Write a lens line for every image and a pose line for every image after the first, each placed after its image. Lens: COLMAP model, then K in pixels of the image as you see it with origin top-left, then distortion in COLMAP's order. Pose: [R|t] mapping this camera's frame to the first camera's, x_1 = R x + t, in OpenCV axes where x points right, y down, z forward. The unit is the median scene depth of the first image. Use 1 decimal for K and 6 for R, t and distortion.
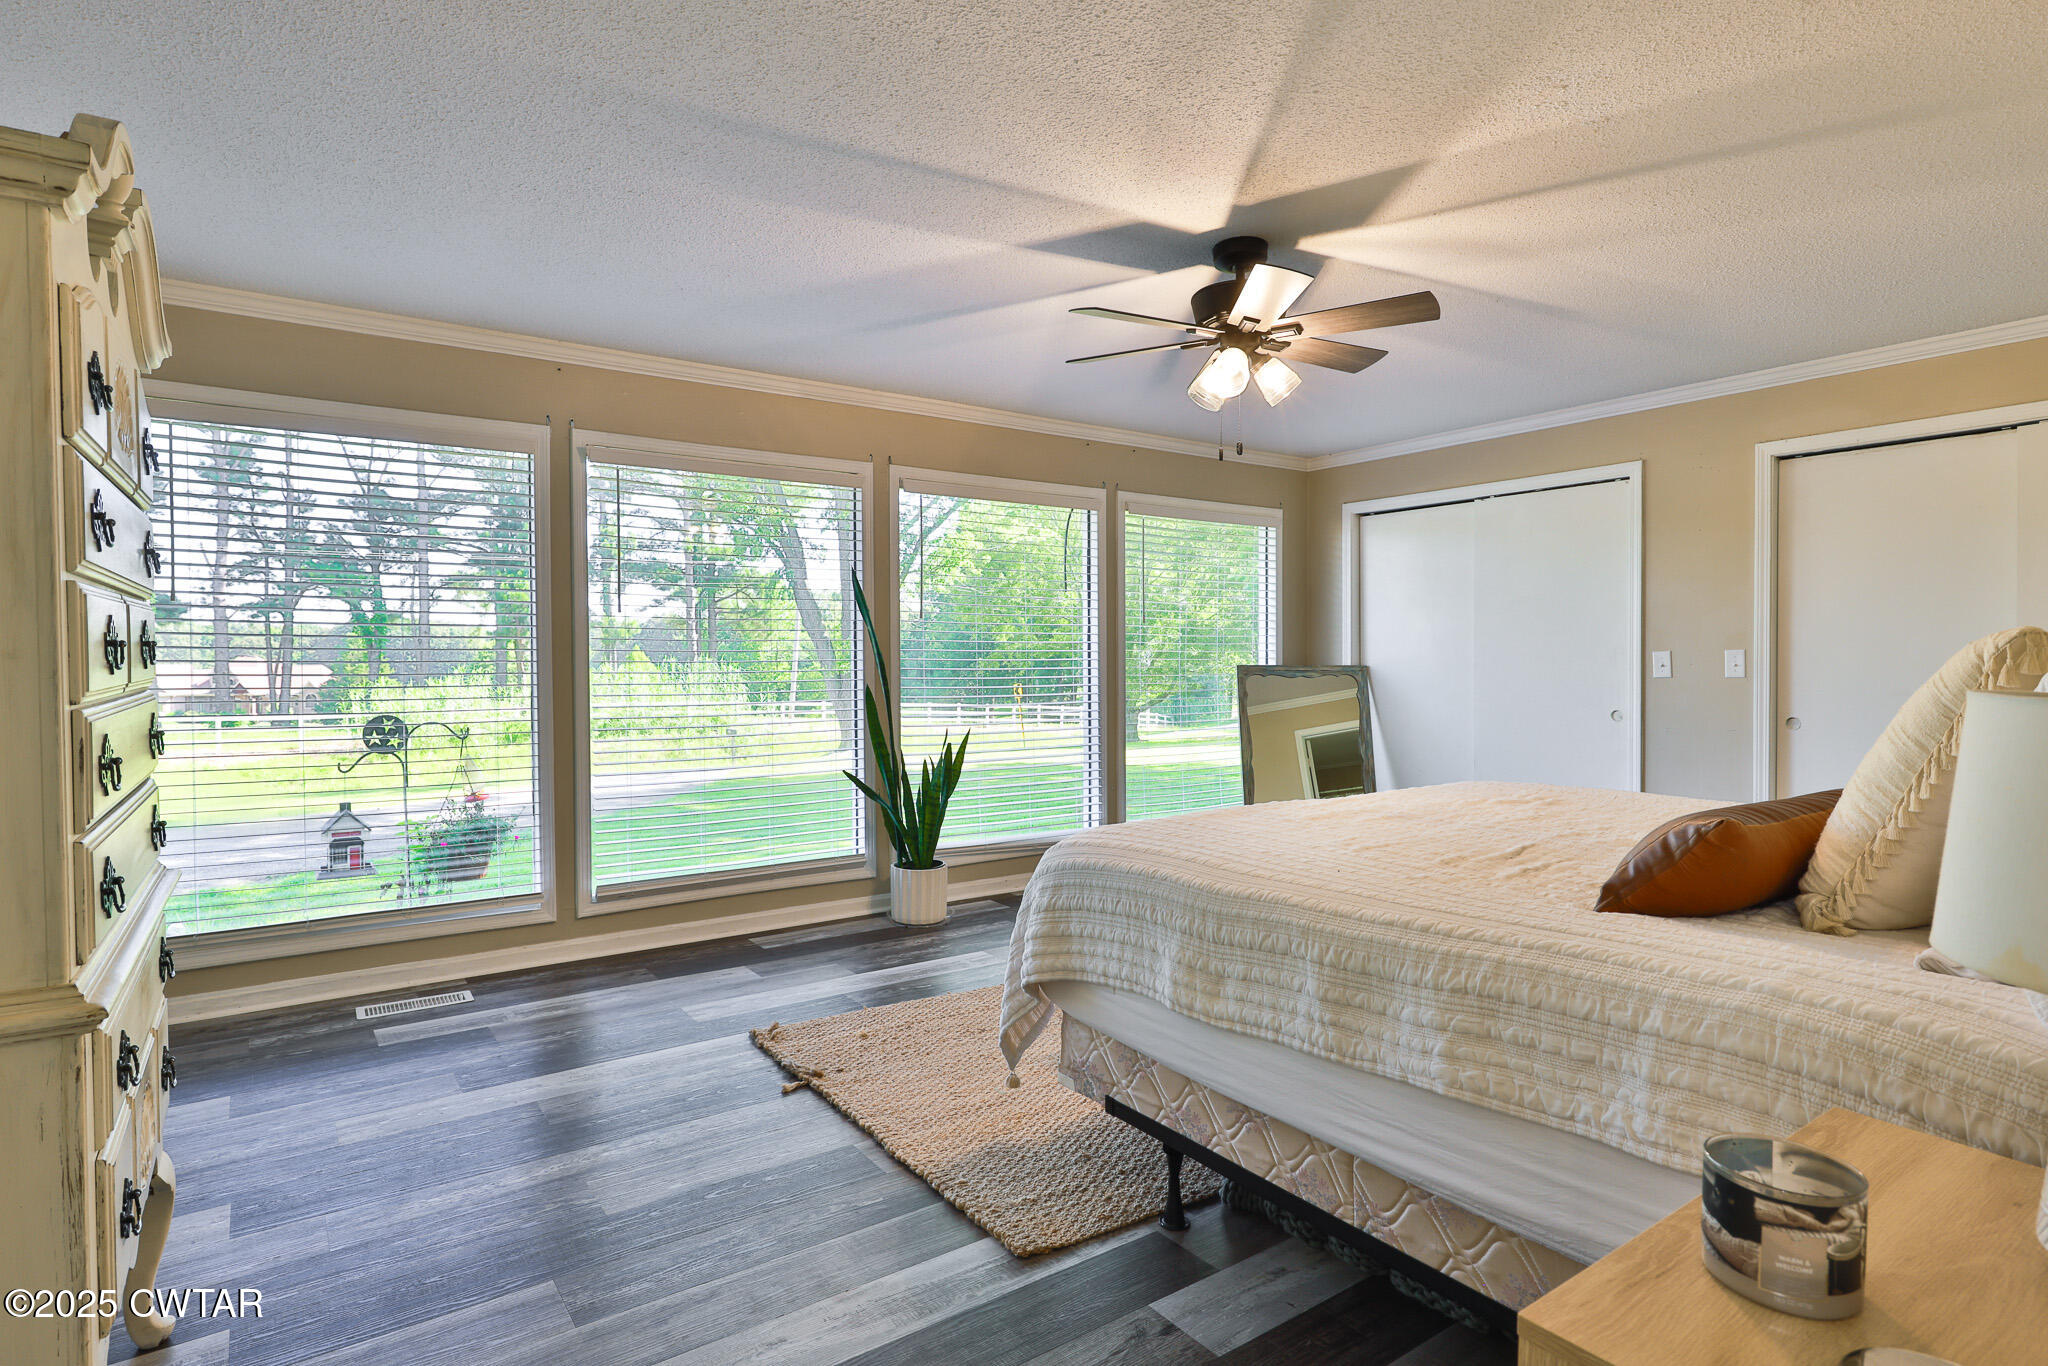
lens RADIAL K [[1103.9, 0, 1016.0], [0, 1103.9, 659.2], [0, 0, 1]] dist [0.003479, 0.000649]
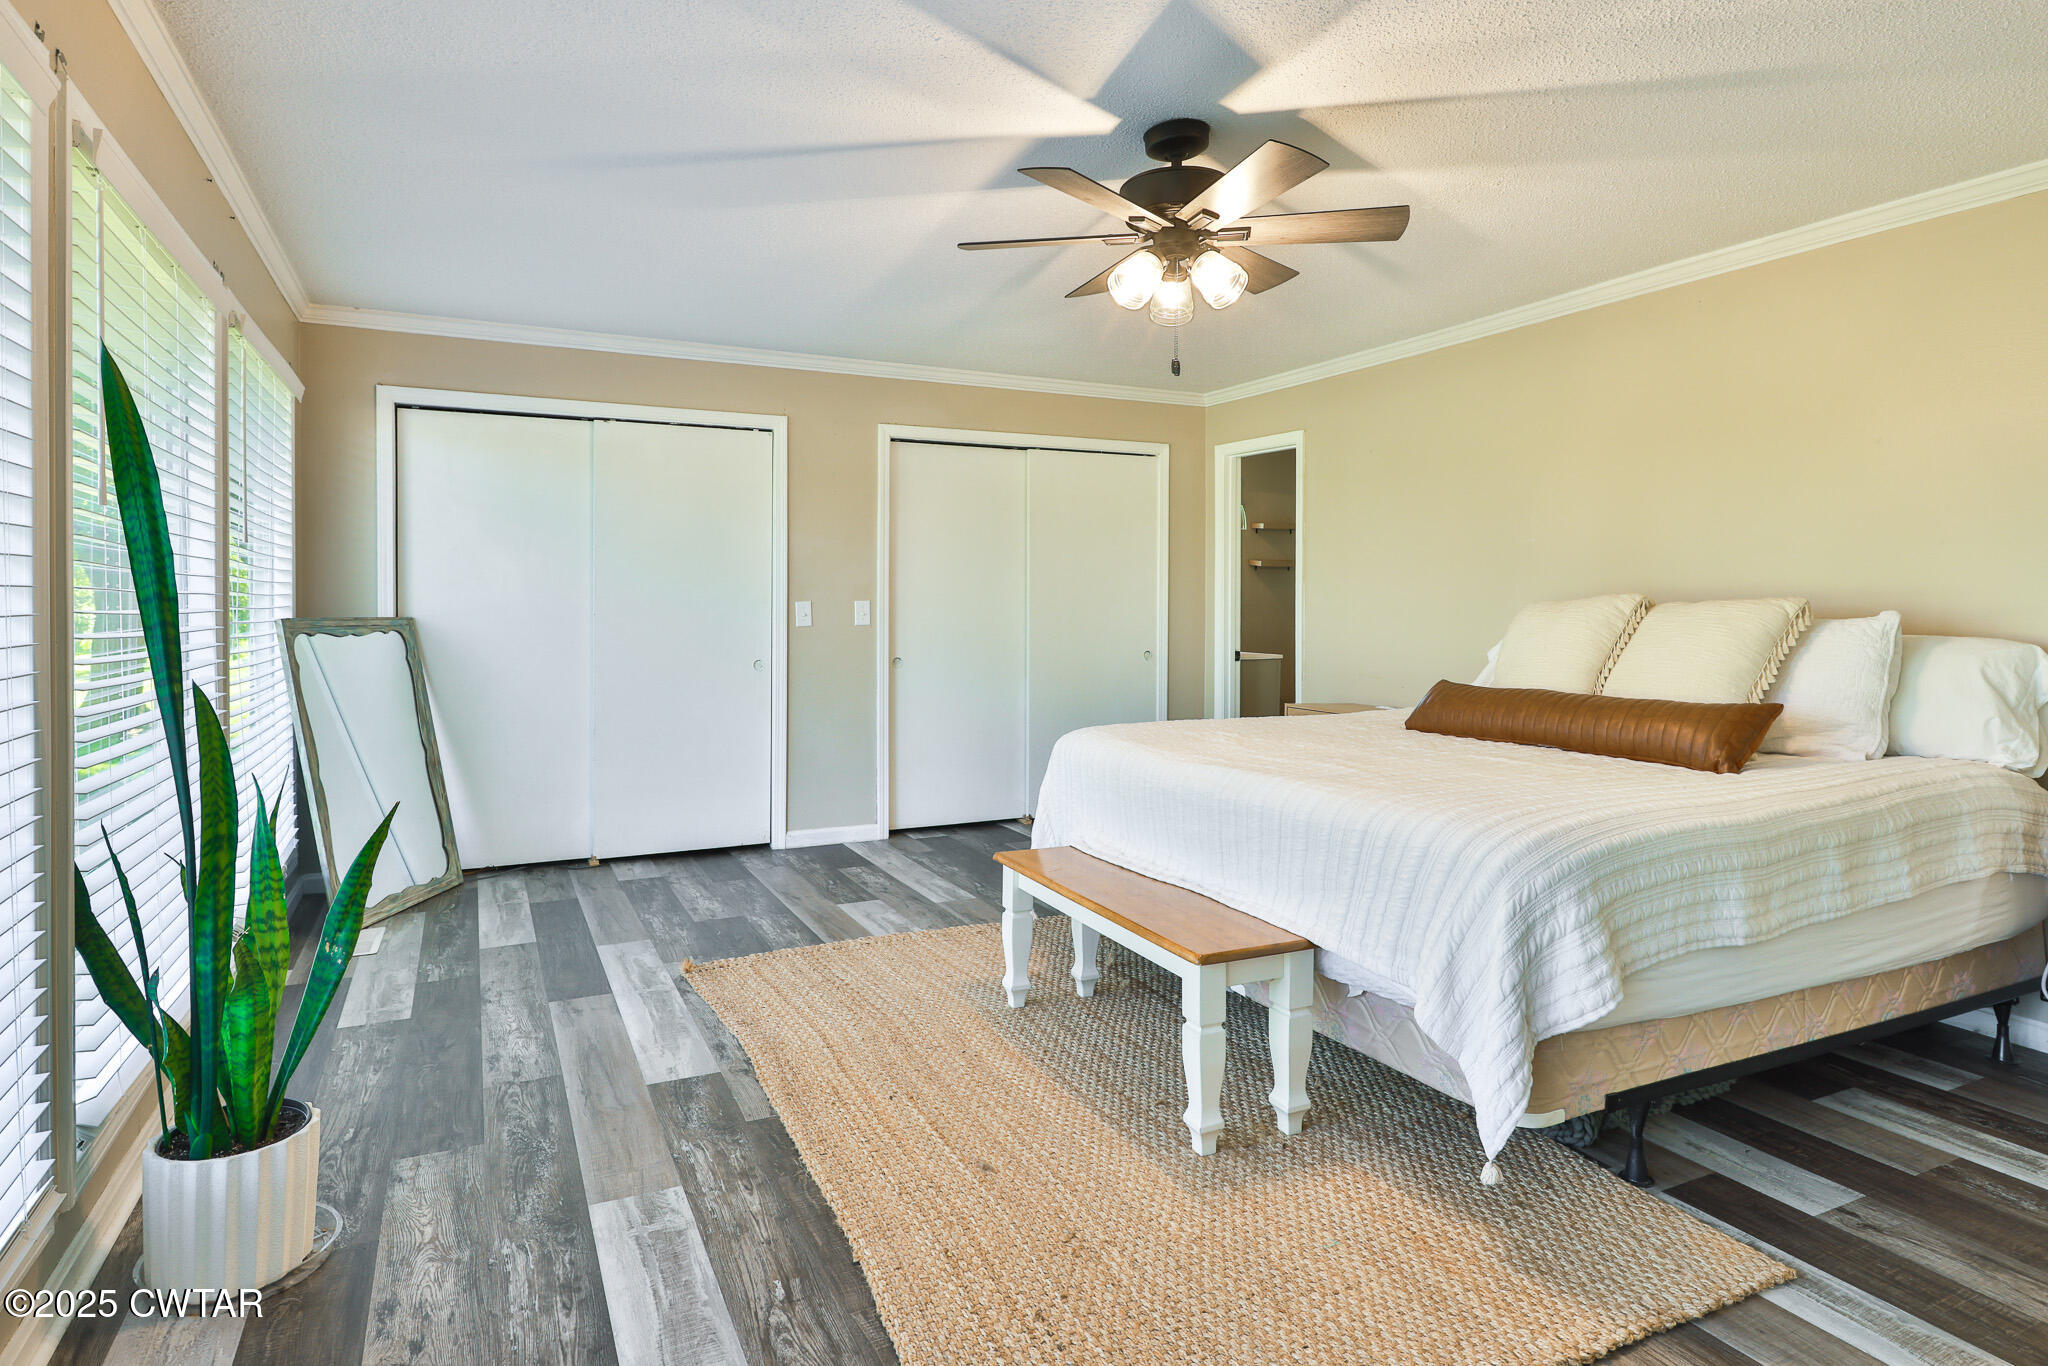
lens RADIAL K [[1100.1, 0, 1021.0], [0, 1100.1, 598.1], [0, 0, 1]] dist [-0.000416, 0.000164]
pose [[0.160298, 0.004841, 0.987057, -0.442338], [0.001697, 0.999985, -0.005180, -0.005043], [-0.987067, 0.002505, 0.160287, 0.660972]]
